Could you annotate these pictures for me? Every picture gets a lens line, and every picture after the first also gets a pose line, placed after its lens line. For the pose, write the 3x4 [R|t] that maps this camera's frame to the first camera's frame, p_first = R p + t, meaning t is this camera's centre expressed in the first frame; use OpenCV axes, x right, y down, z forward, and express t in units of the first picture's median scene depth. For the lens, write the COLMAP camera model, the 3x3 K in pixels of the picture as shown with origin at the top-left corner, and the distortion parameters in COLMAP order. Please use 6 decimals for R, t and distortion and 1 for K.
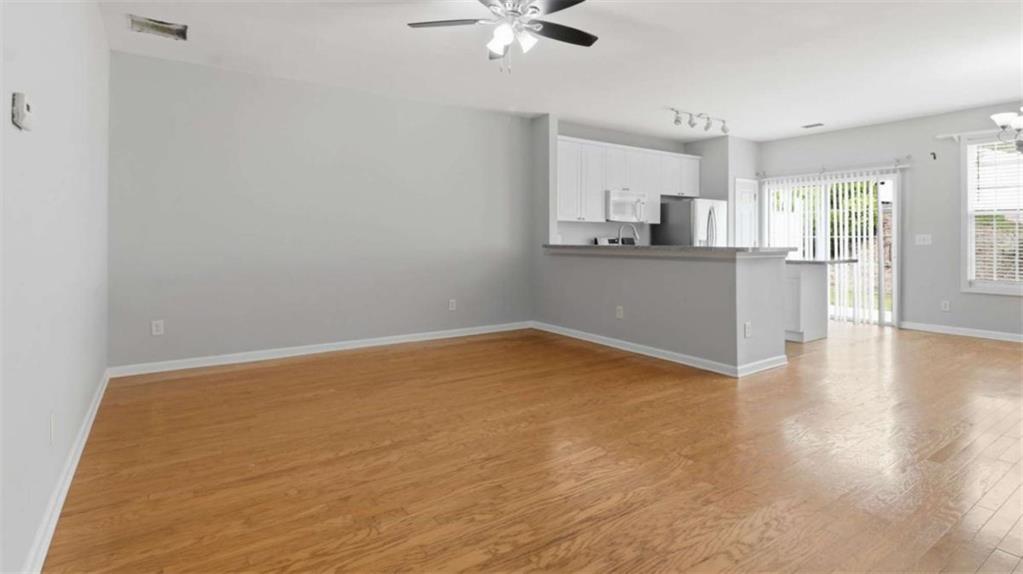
lens RADIAL K [[517.1, 0, 530.1], [0, 517.1, 228.6], [0, 0, 1]] dist [0.002566, -0.000034]
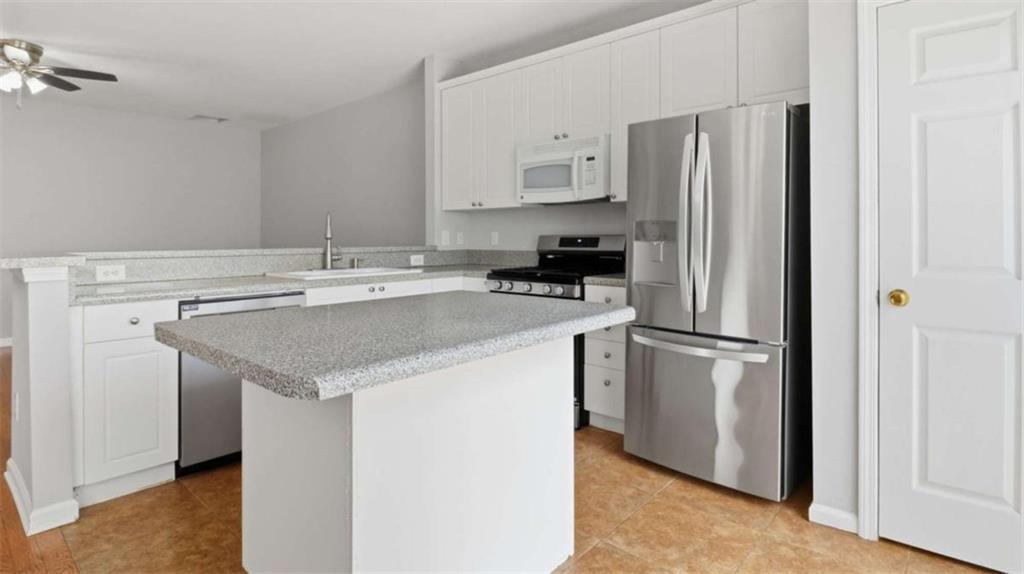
lens RADIAL K [[517.8, 0, 527.1], [0, 517.8, 238.5], [0, 0, 1]] dist [0.002745, -0.008448]
pose [[0.234037, 0.004209, -0.972219, 0.701913], [0.019747, 0.999764, 0.009081, 0.016715], [0.972027, -0.021324, 0.233898, 0.912366]]
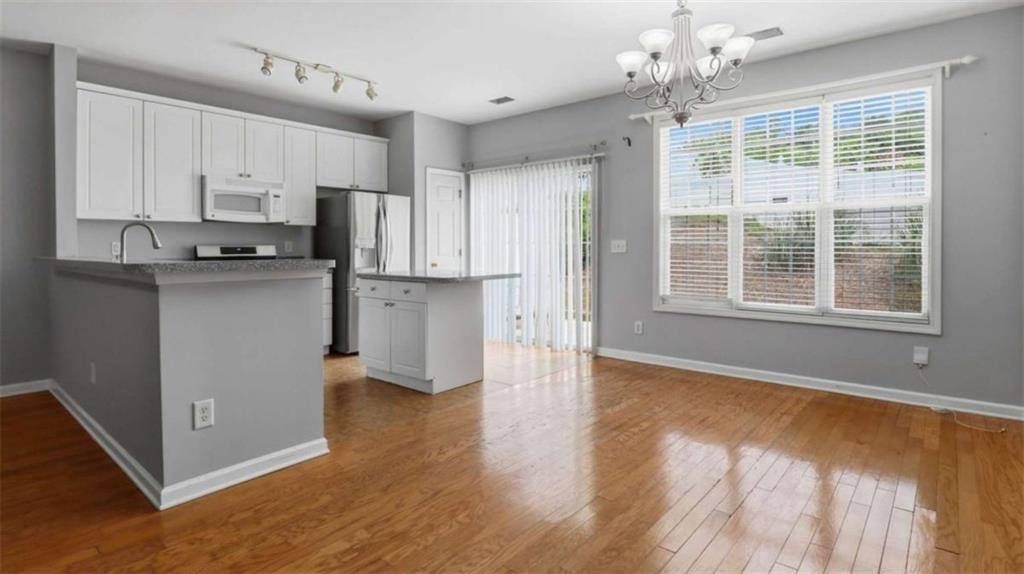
lens RADIAL K [[508.8, 0, 523.4], [0, 508.8, 247.3], [0, 0, 1]] dist [0.001529, -0.011705]
pose [[0.968131, -0.005098, 0.250391, 0.402578], [-0.000808, 0.999724, 0.023478, 0.004494], [-0.250442, -0.022932, 0.967860, 0.260470]]
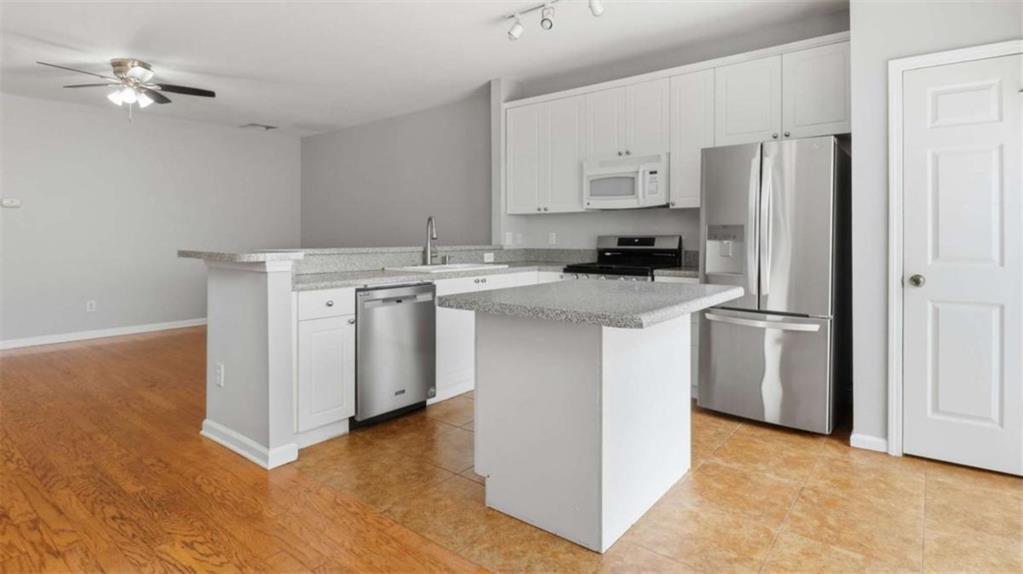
lens RADIAL K [[518.9, 0, 529.4], [0, 518.9, 242.0], [0, 0, 1]] dist [0.004643, -0.010008]
pose [[0.283467, 0.009100, -0.958939, 0.768962], [0.019315, 0.999698, 0.015197, 0.014482], [0.958787, -0.022830, 0.283206, 0.781060]]
